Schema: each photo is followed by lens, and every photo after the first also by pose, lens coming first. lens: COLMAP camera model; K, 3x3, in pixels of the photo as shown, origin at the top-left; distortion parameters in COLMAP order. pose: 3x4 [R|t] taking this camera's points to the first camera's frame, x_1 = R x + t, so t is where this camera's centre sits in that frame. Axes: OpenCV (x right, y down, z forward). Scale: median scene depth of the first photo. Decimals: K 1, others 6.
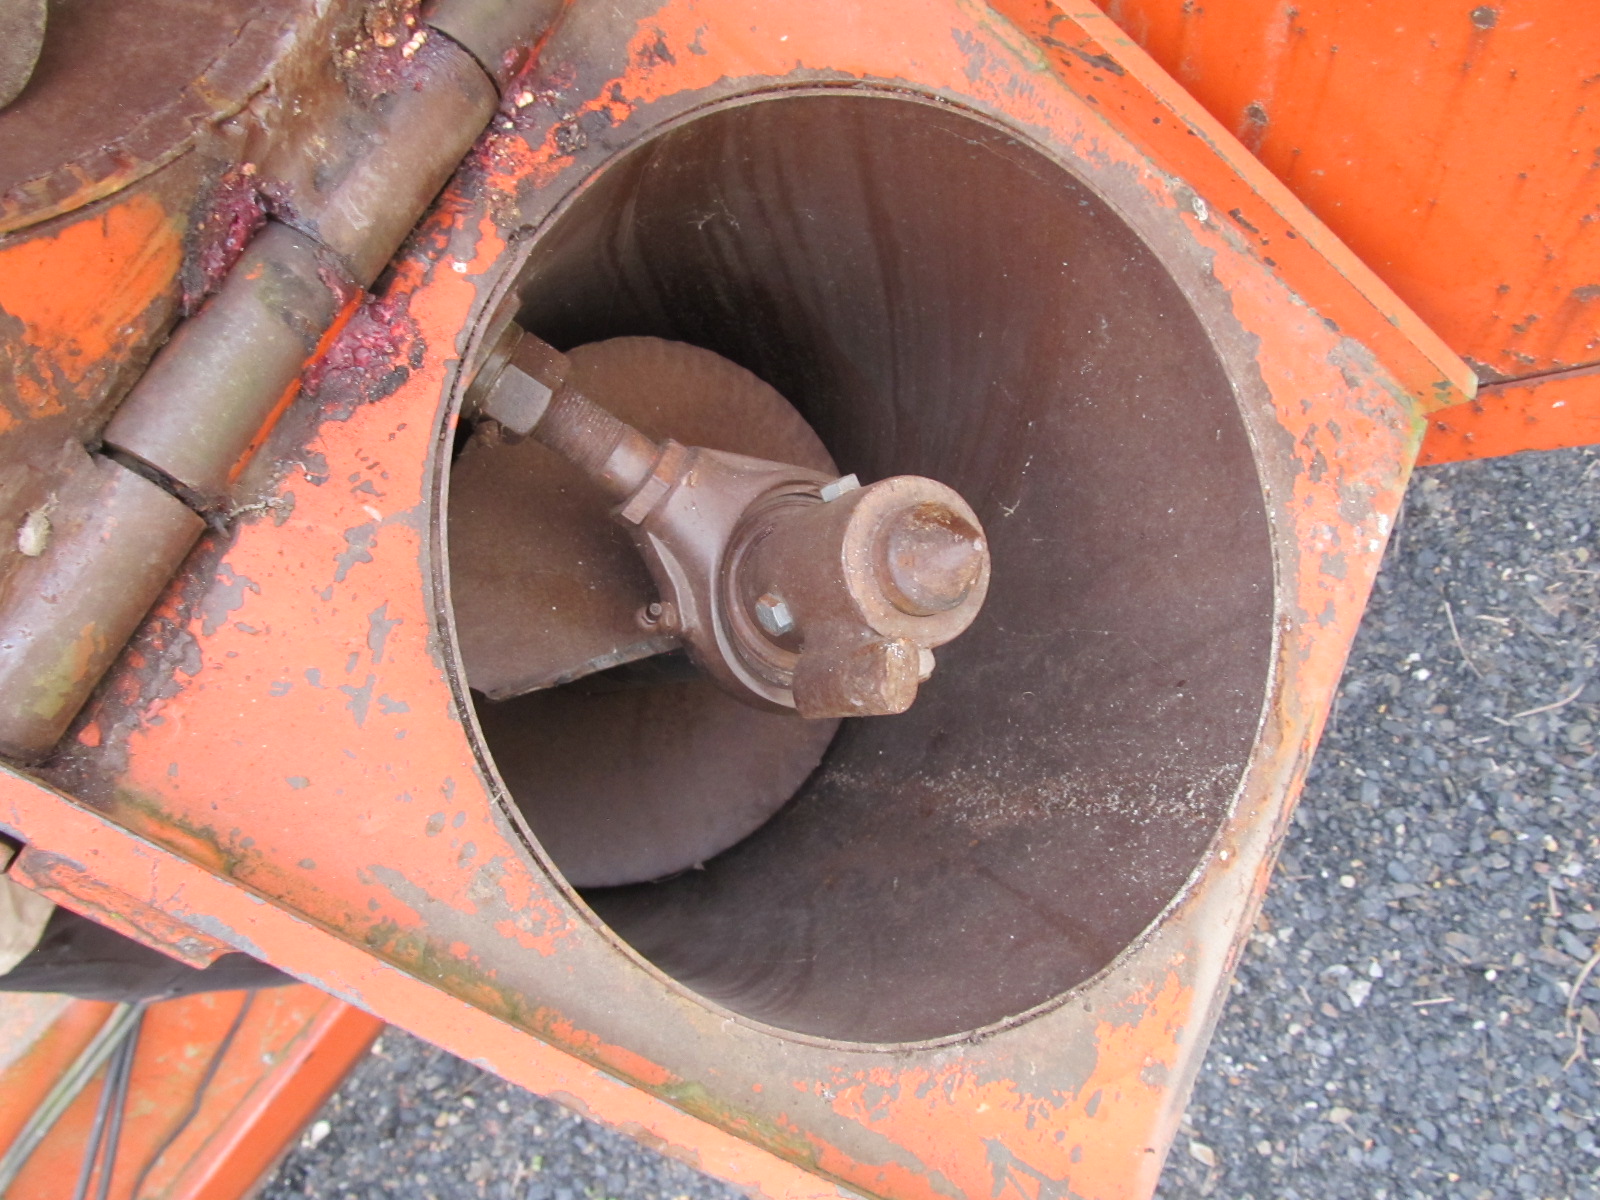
lens RADIAL K [[1337.2, 0, 800.0], [0, 1337.2, 600.0], [0, 0, 1]] dist [-0.053068, 0.009872]
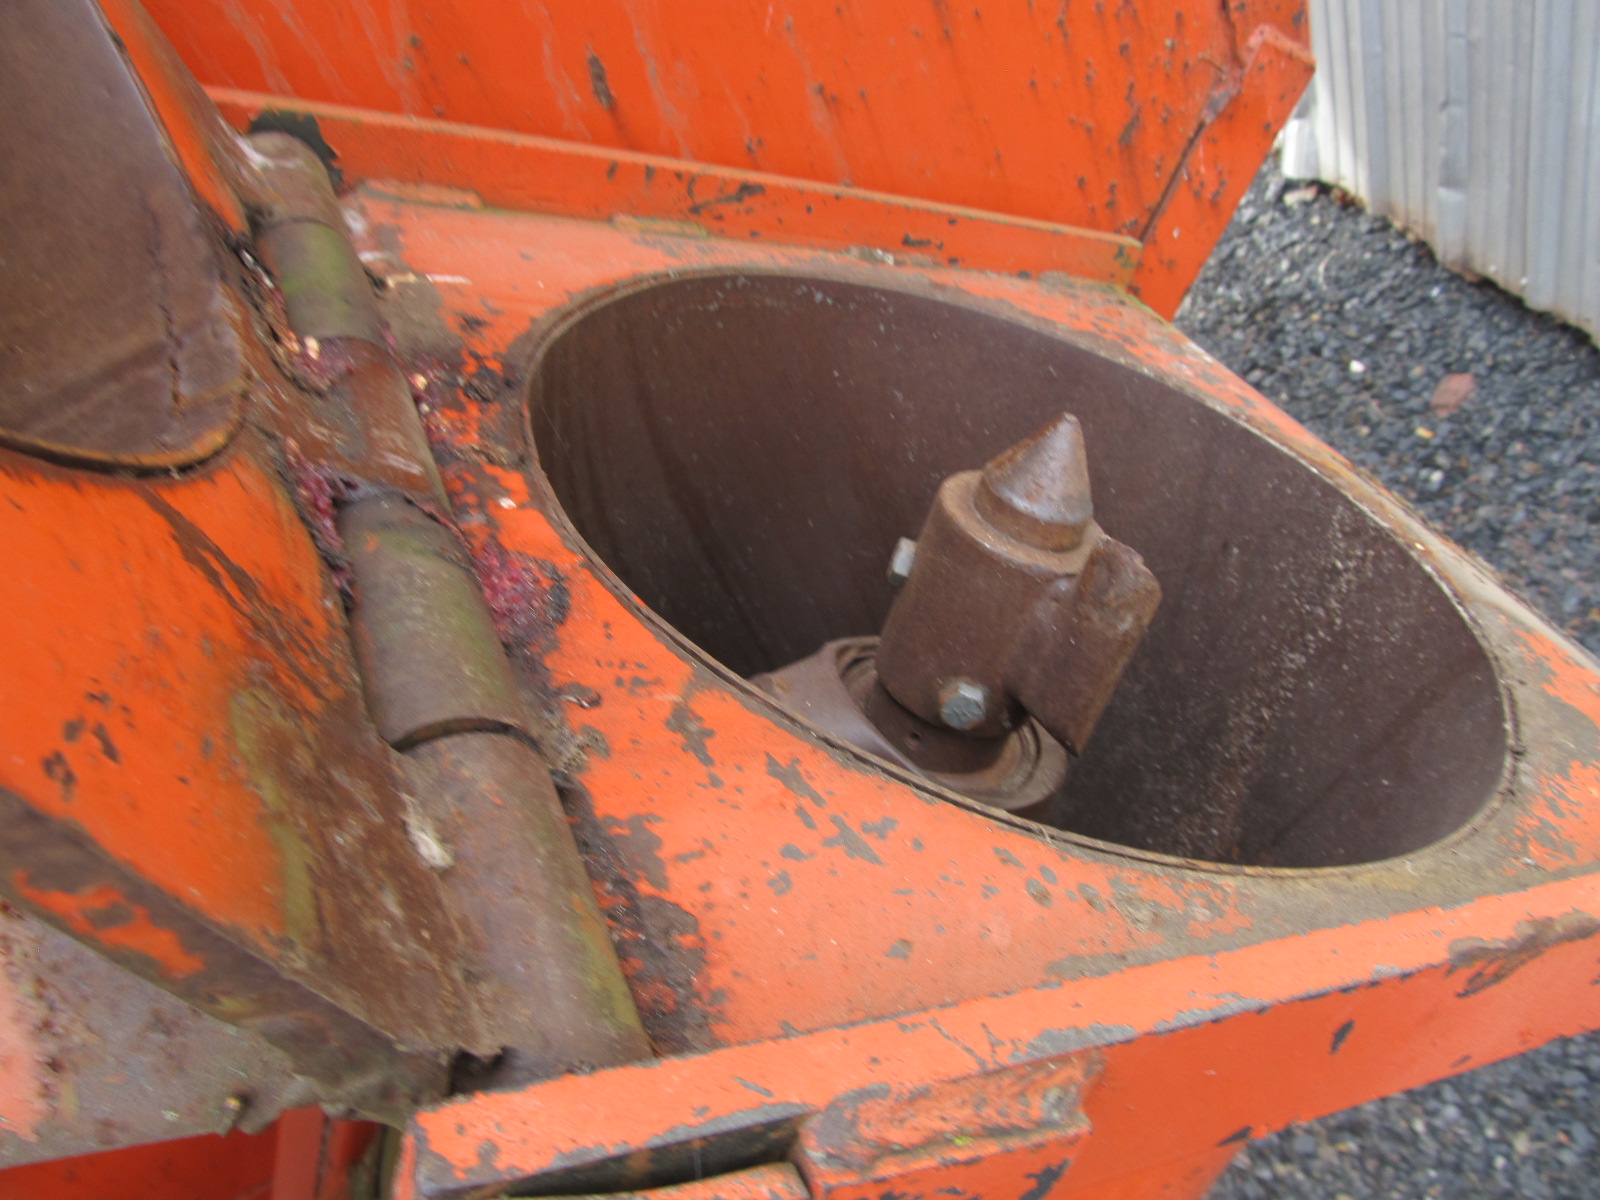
lens RADIAL K [[1337.2, 0, 800.0], [0, 1337.2, 600.0], [0, 0, 1]] dist [-0.053068, 0.009872]
pose [[0.637133, -0.617392, 0.461398, -0.448826], [0.764980, 0.579668, -0.280696, 0.135411], [-0.094159, 0.531801, 0.841618, 0.227928]]
